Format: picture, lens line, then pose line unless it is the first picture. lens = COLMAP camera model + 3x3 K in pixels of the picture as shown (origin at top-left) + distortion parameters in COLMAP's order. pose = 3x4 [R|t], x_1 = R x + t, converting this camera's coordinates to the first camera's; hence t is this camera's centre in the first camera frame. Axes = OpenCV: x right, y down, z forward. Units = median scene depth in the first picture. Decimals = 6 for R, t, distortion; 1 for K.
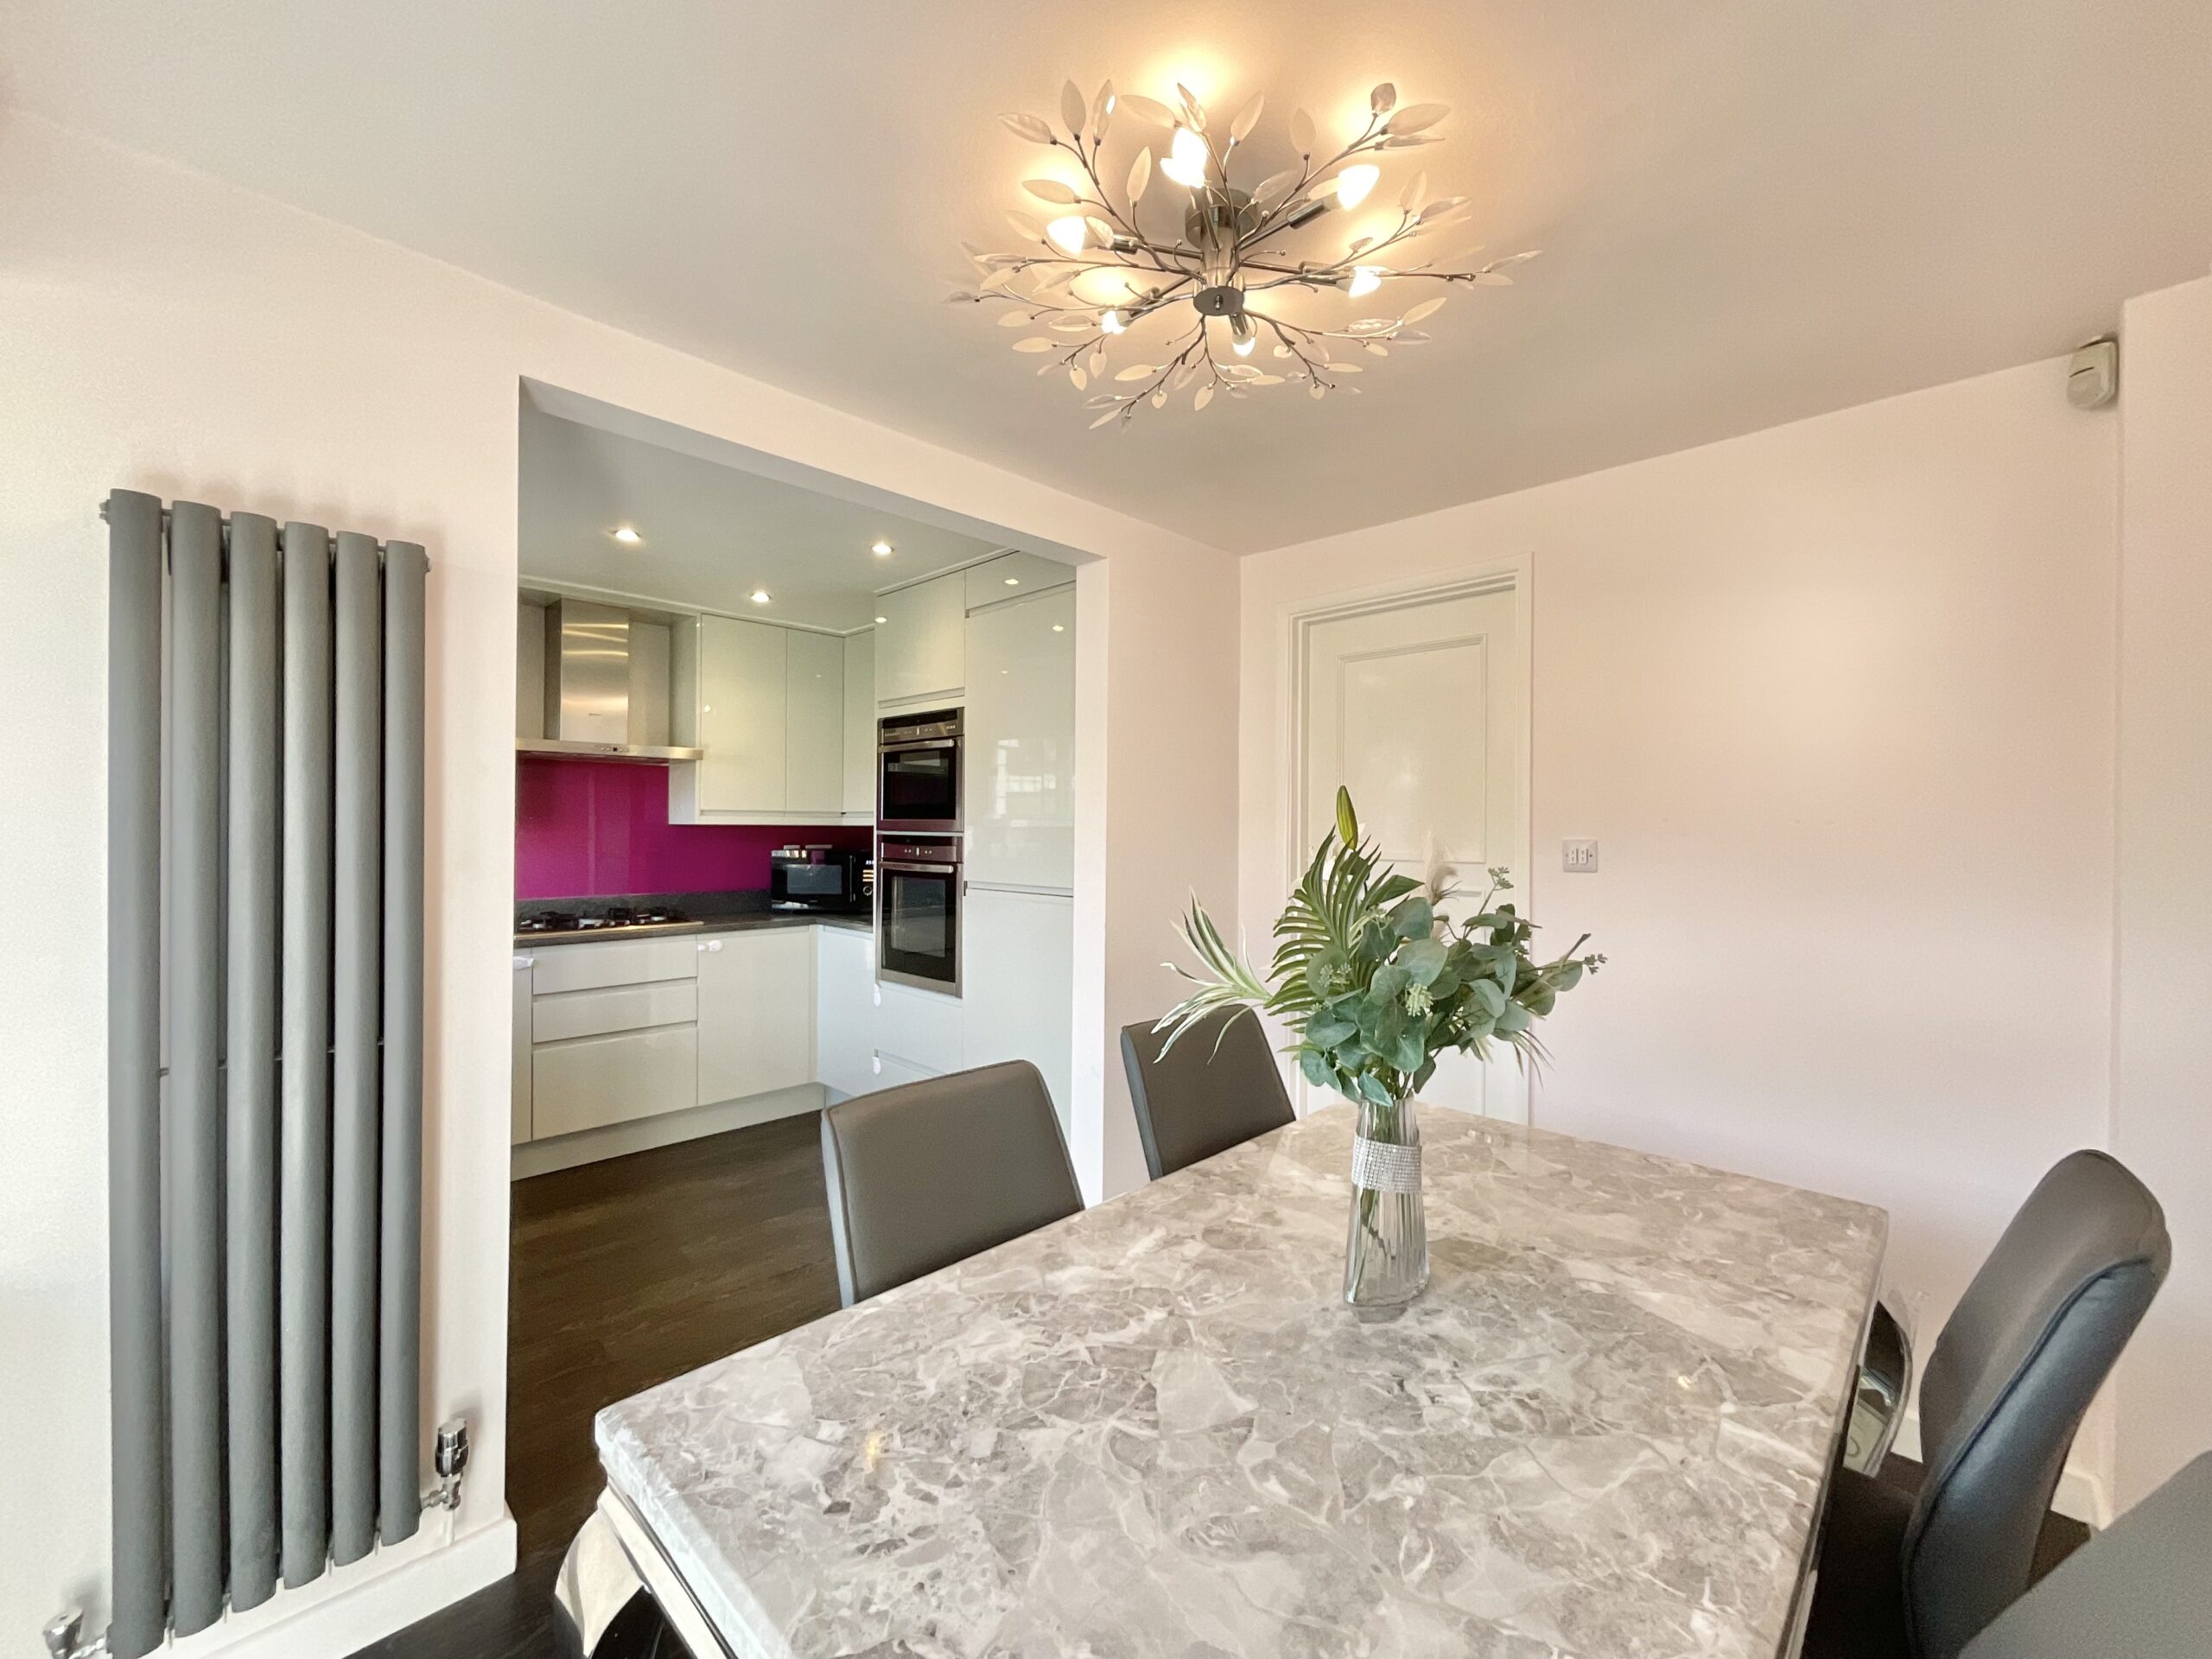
lens RADIAL K [[904.9, 0, 1097.7], [0, 904.9, 823.6], [0, 0, 1]] dist [-0.001968, -0.000068]
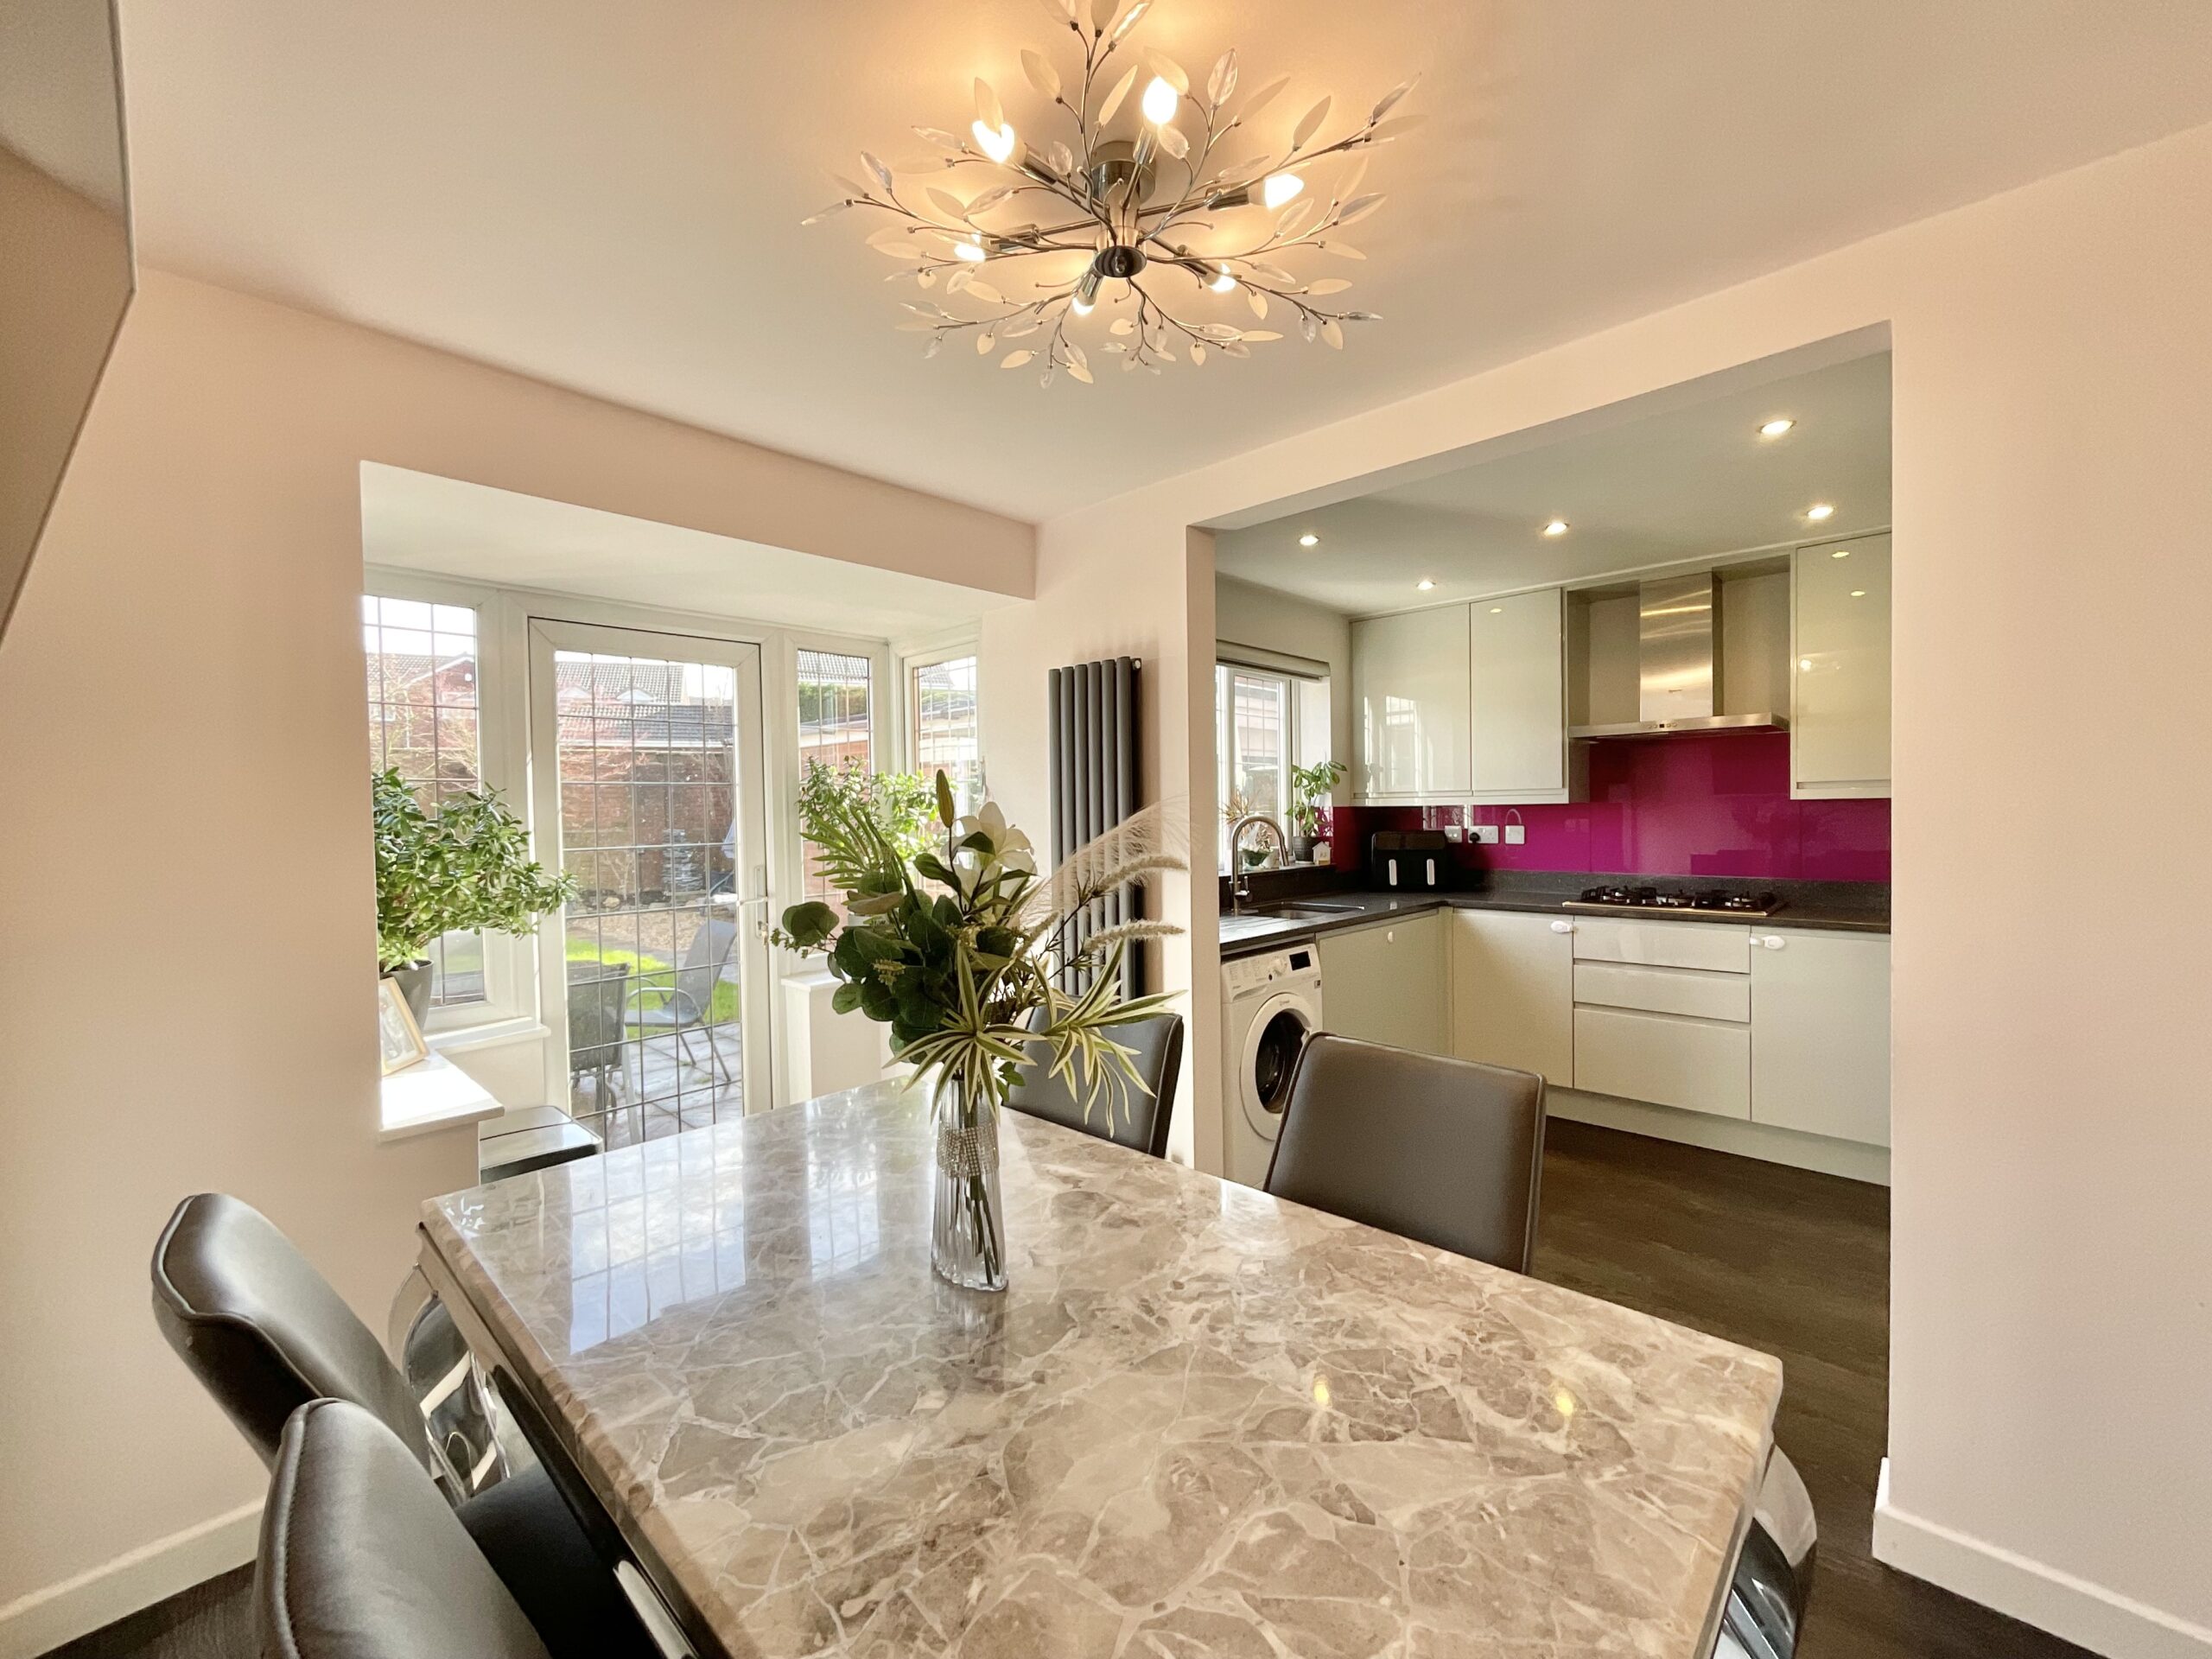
lens RADIAL K [[897.1, 0, 1101.9], [0, 897.1, 829.1], [0, 0, 1]] dist [-0.000861, 0.000168]
pose [[0.014061, 0.012158, -0.999827, 0.446830], [0.020889, 0.999704, 0.012451, 0.005223], [0.999683, -0.021060, 0.013803, 0.388361]]
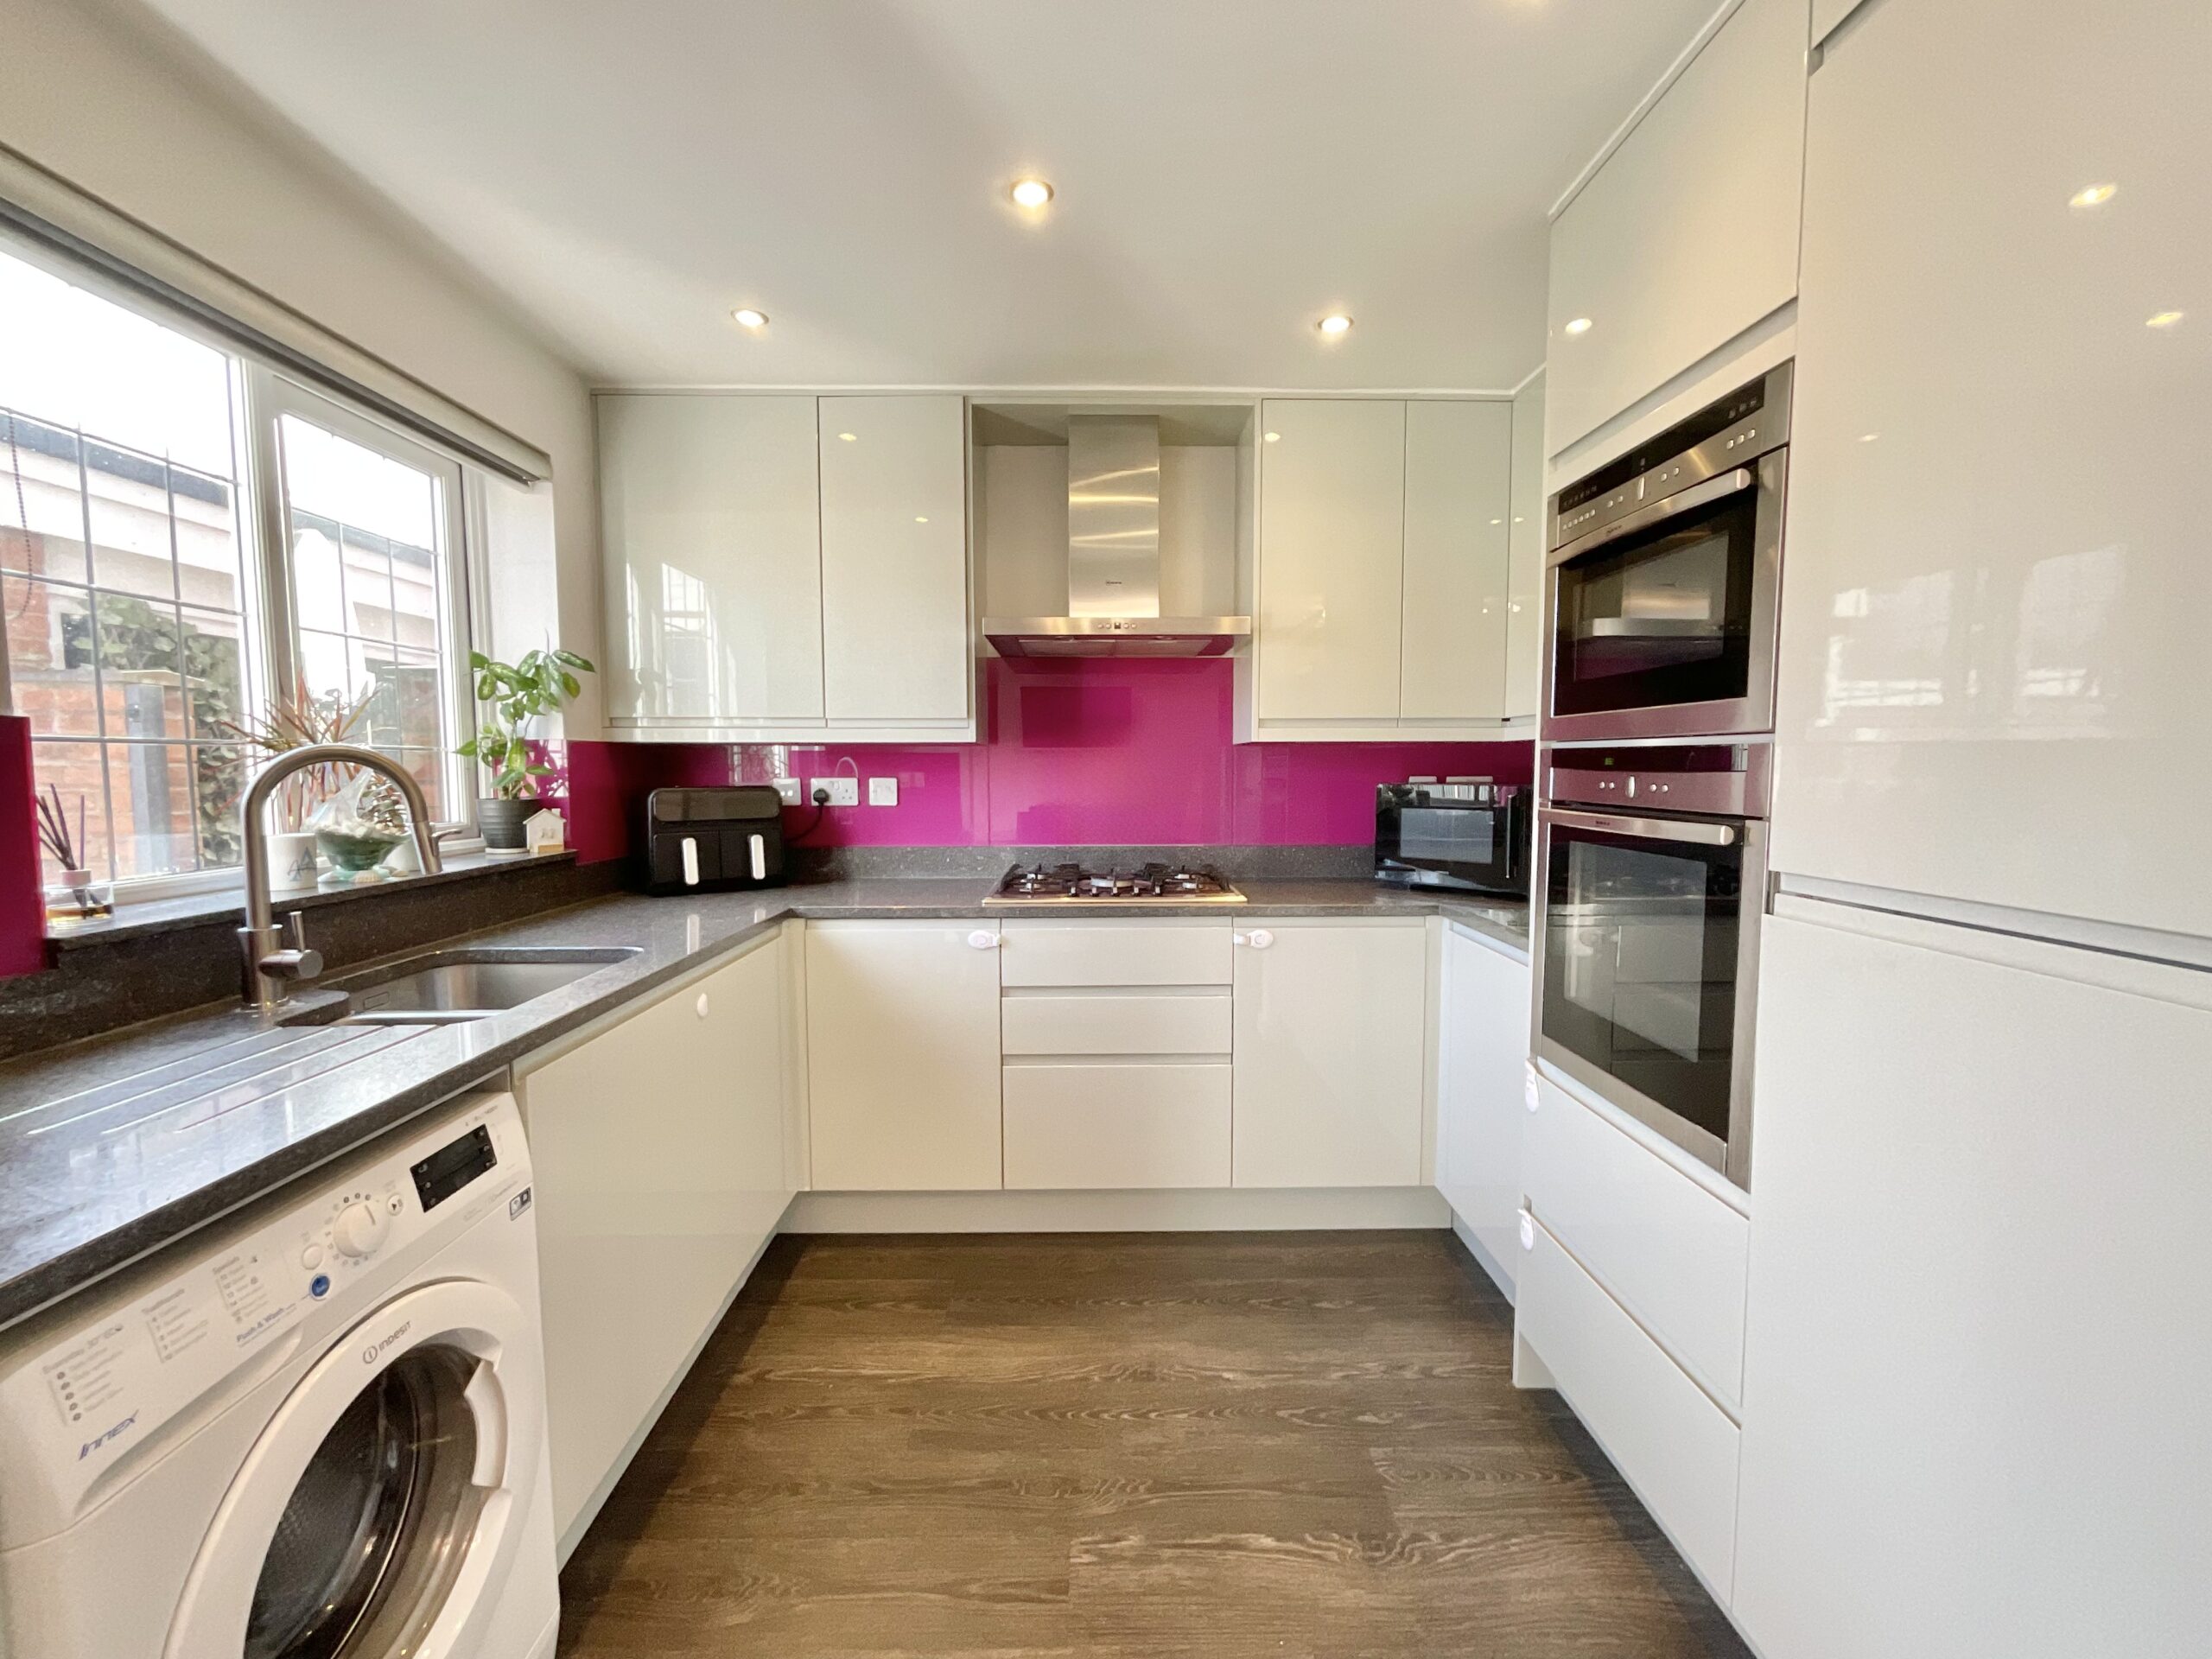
lens RADIAL K [[897.1, 0, 1101.9], [0, 897.1, 829.1], [0, 0, 1]] dist [-0.000861, 0.000168]
pose [[0.710838, 0.041841, -0.702110, -0.083106], [0.010524, 0.997485, 0.070098, 0.019132], [0.703277, -0.057217, 0.708610, 0.541644]]
